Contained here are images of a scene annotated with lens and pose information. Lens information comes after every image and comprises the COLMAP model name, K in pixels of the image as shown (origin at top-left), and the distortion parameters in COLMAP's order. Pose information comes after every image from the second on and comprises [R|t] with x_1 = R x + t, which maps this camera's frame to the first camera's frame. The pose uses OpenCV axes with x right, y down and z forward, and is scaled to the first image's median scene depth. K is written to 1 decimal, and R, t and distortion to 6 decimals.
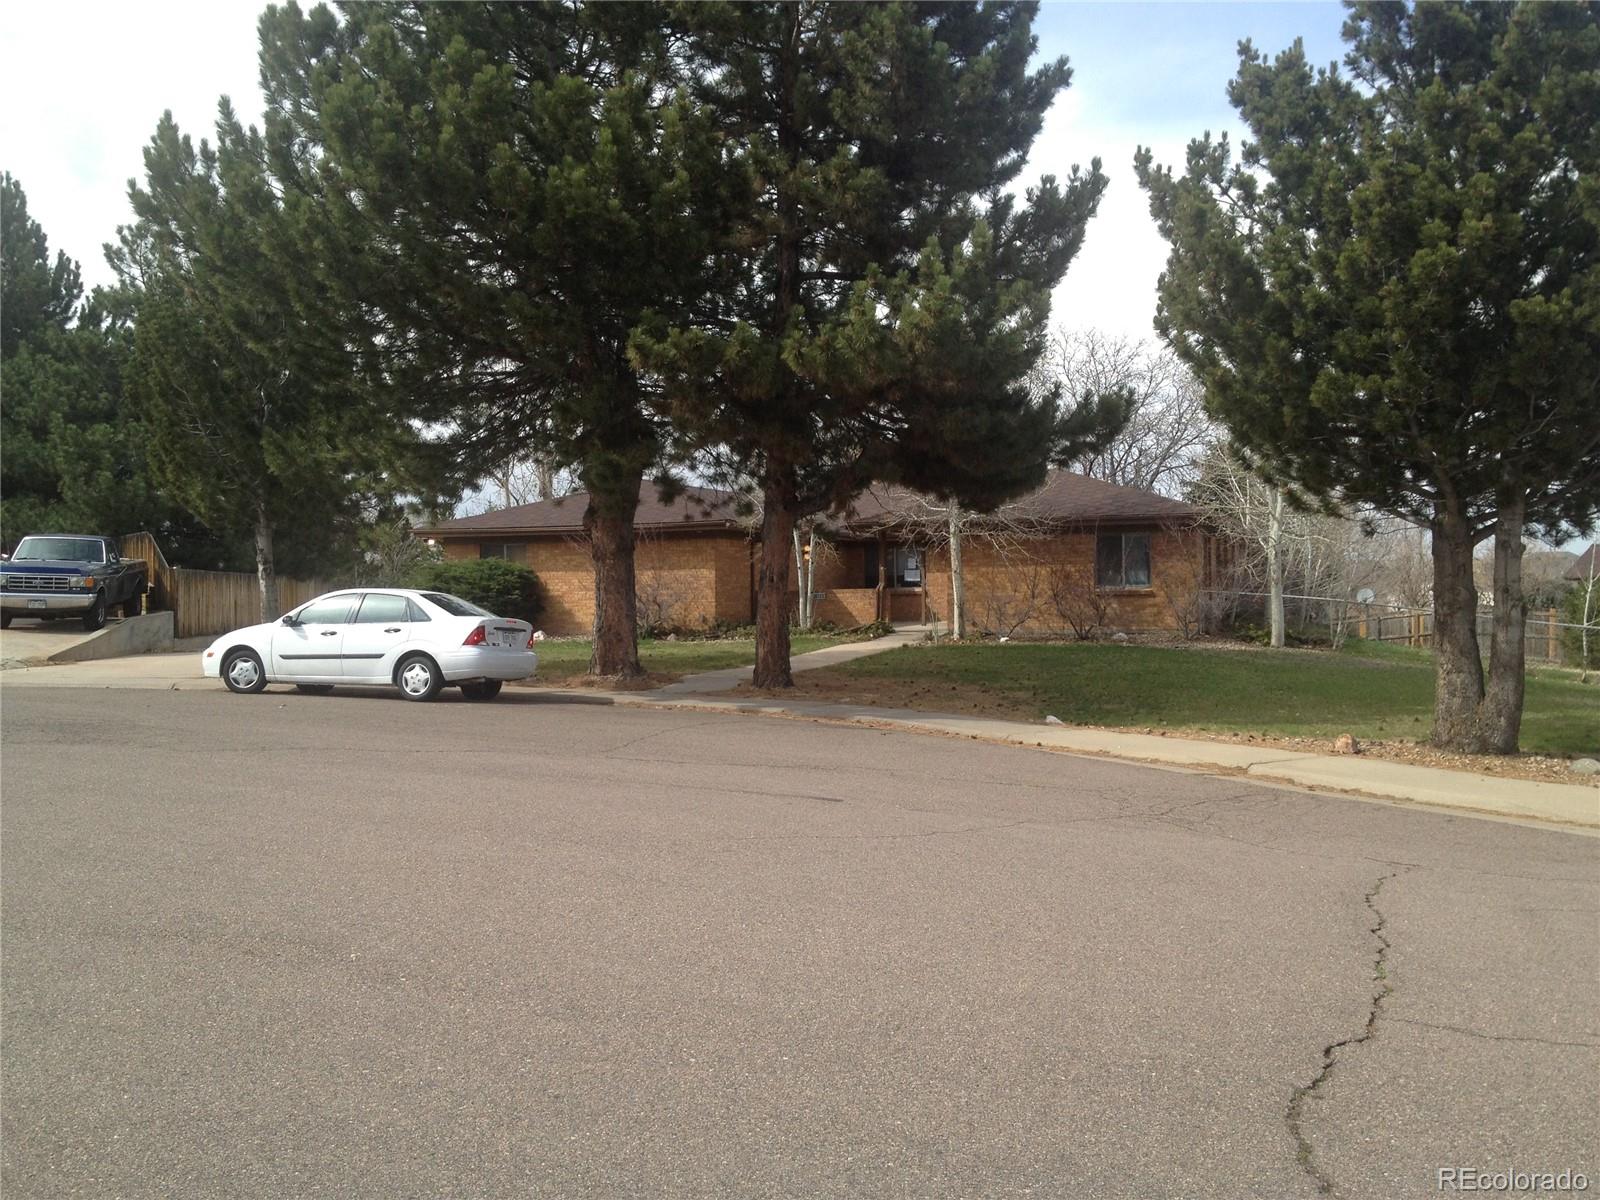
lens RADIAL K [[1489.0, 0, 800.0], [0, 1489.0, 600.0], [0, 0, 1]] dist [0.054178, -0.099342]
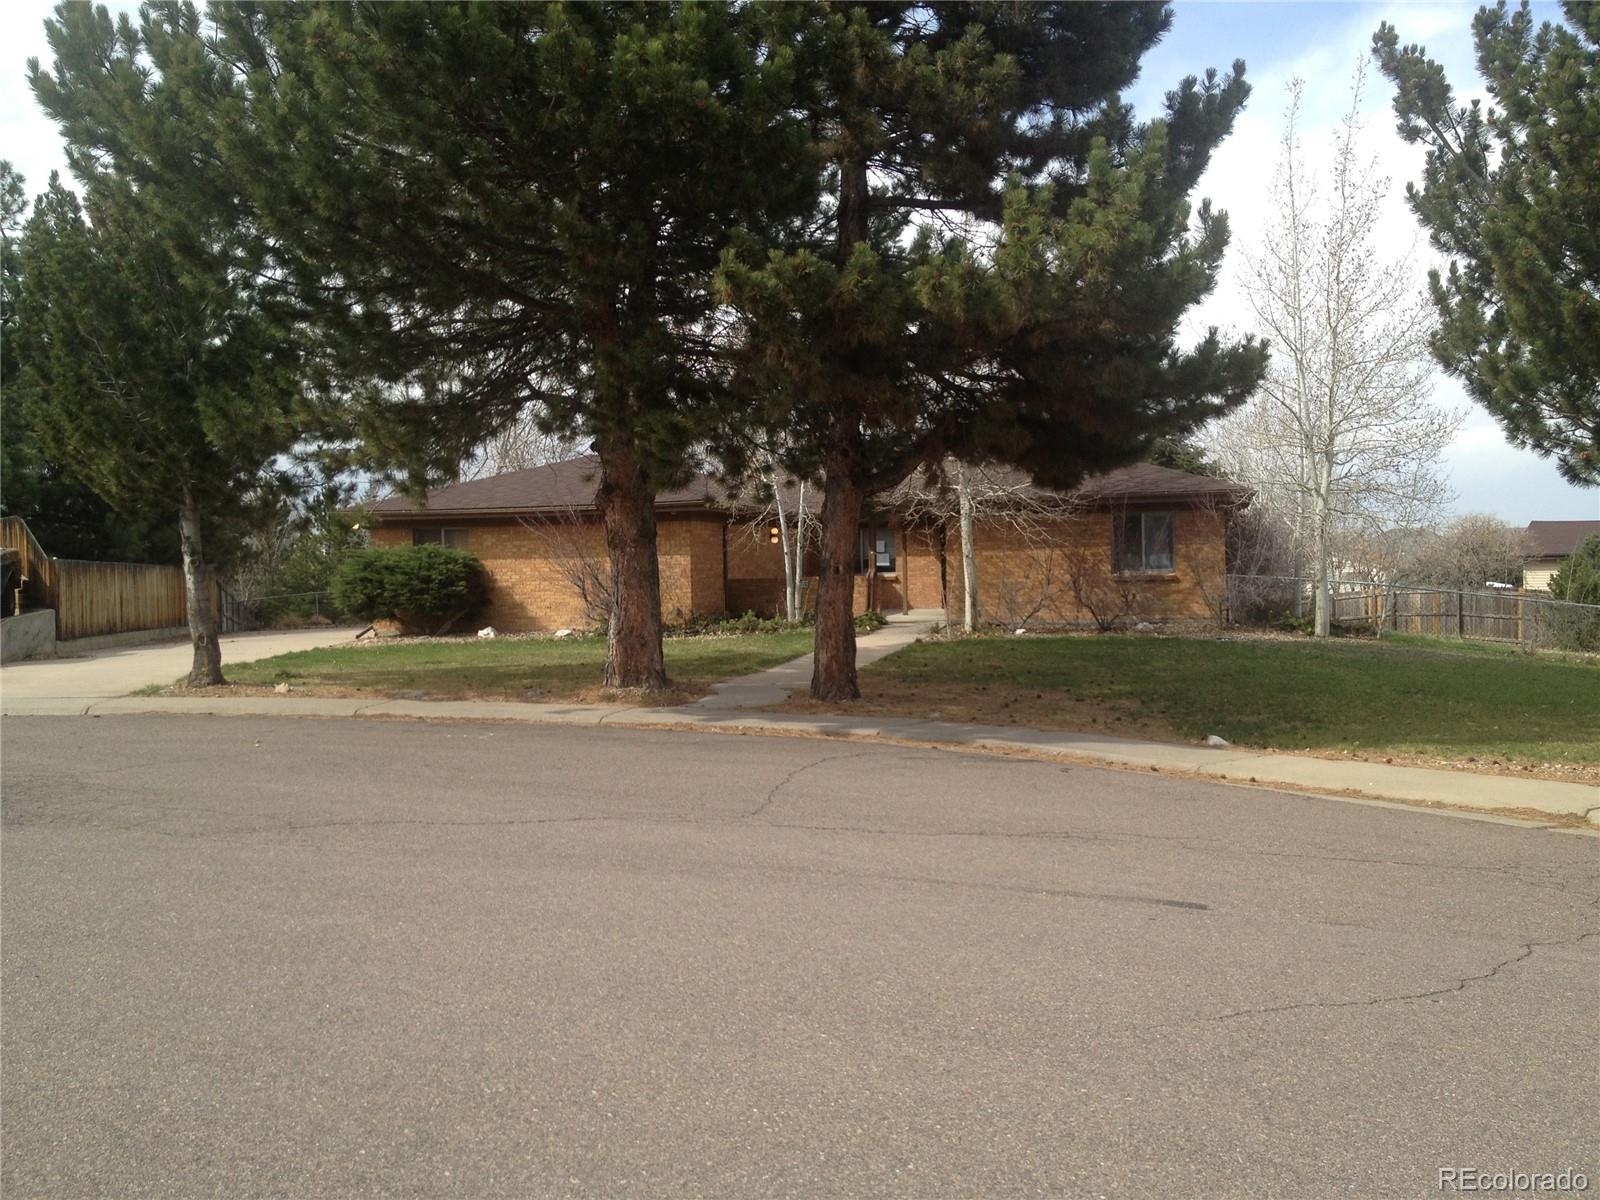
lens RADIAL K [[1489.0, 0, 800.0], [0, 1489.0, 600.0], [0, 0, 1]] dist [0.054178, -0.099342]
pose [[0.995856, -0.010060, 0.090385, -0.107983], [0.008887, 0.999871, 0.013374, -0.008053], [-0.090508, -0.012515, 0.995817, 0.166757]]
